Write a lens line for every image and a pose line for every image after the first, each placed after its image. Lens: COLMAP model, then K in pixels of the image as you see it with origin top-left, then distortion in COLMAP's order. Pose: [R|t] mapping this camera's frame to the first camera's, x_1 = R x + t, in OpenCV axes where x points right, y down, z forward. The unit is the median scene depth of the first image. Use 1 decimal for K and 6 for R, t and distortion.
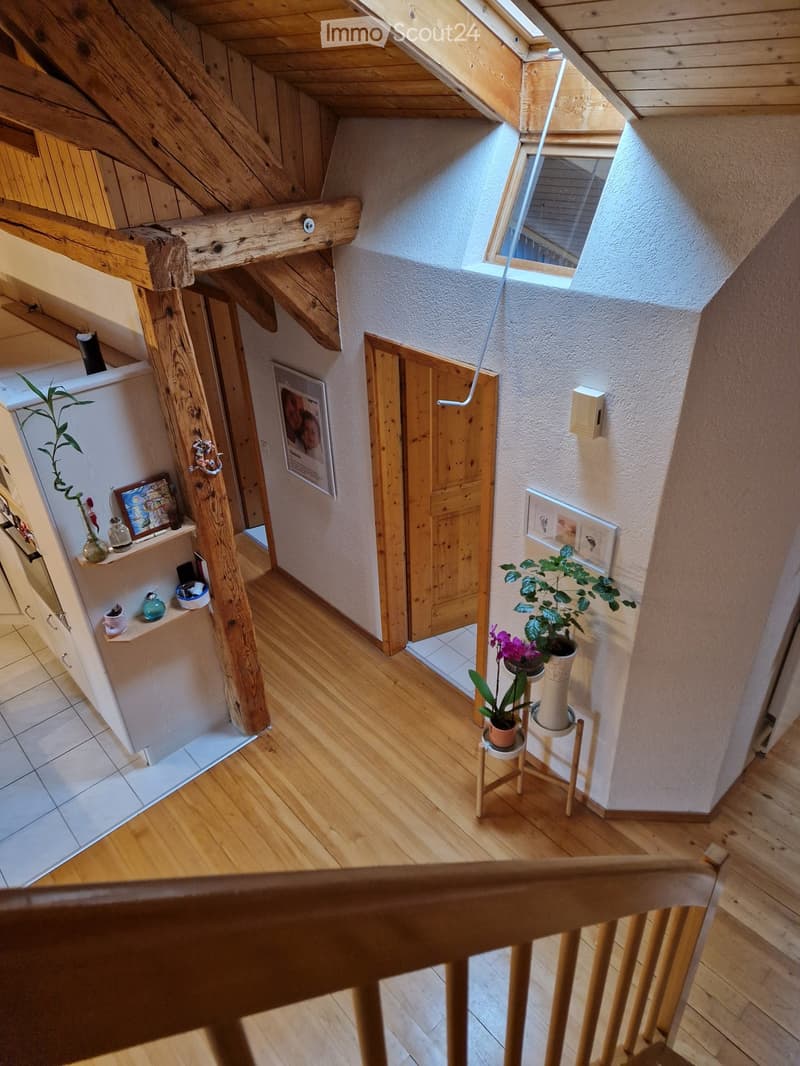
lens RADIAL K [[705.7, 0, 401.3], [0, 705.7, 533.6], [0, 0, 1]] dist [0.017330, -0.005778]
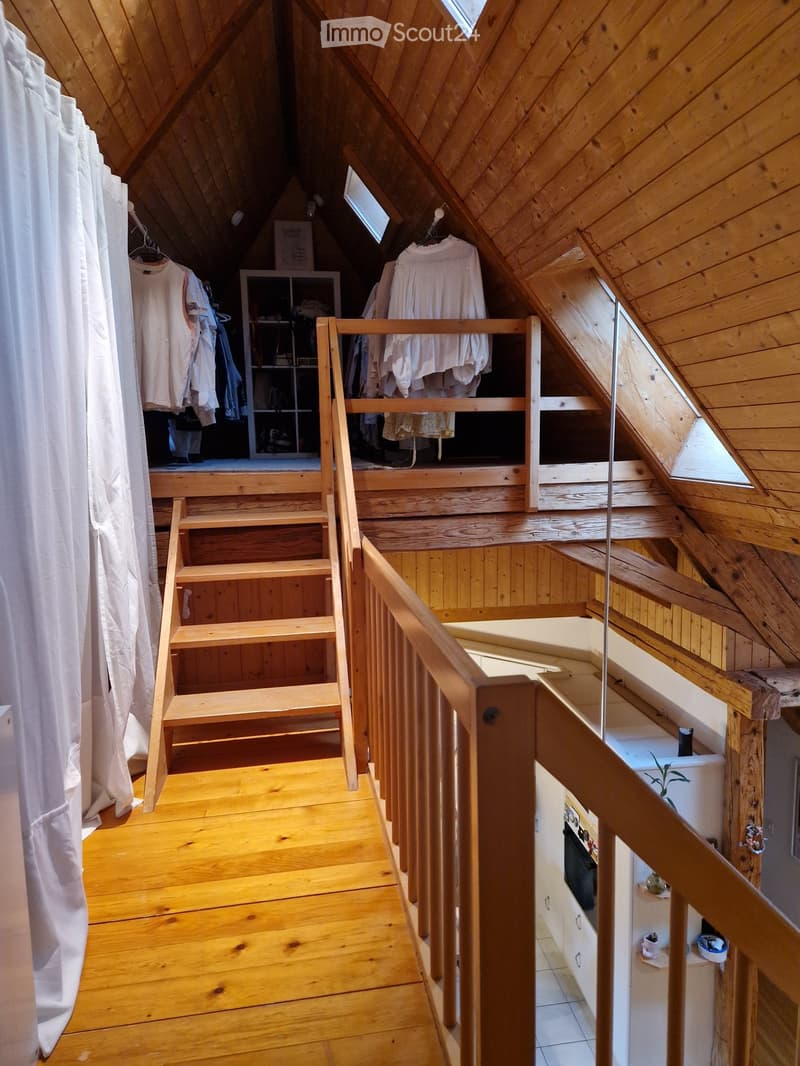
lens RADIAL K [[705.7, 0, 397.1], [0, 705.7, 522.6], [0, 0, 1]] dist [0.017330, -0.005778]
pose [[0.826050, 0.087565, -0.556753, -0.159652], [-0.315109, 0.890786, -0.327424, 0.009016], [0.467277, 0.445906, 0.763426, -0.617987]]
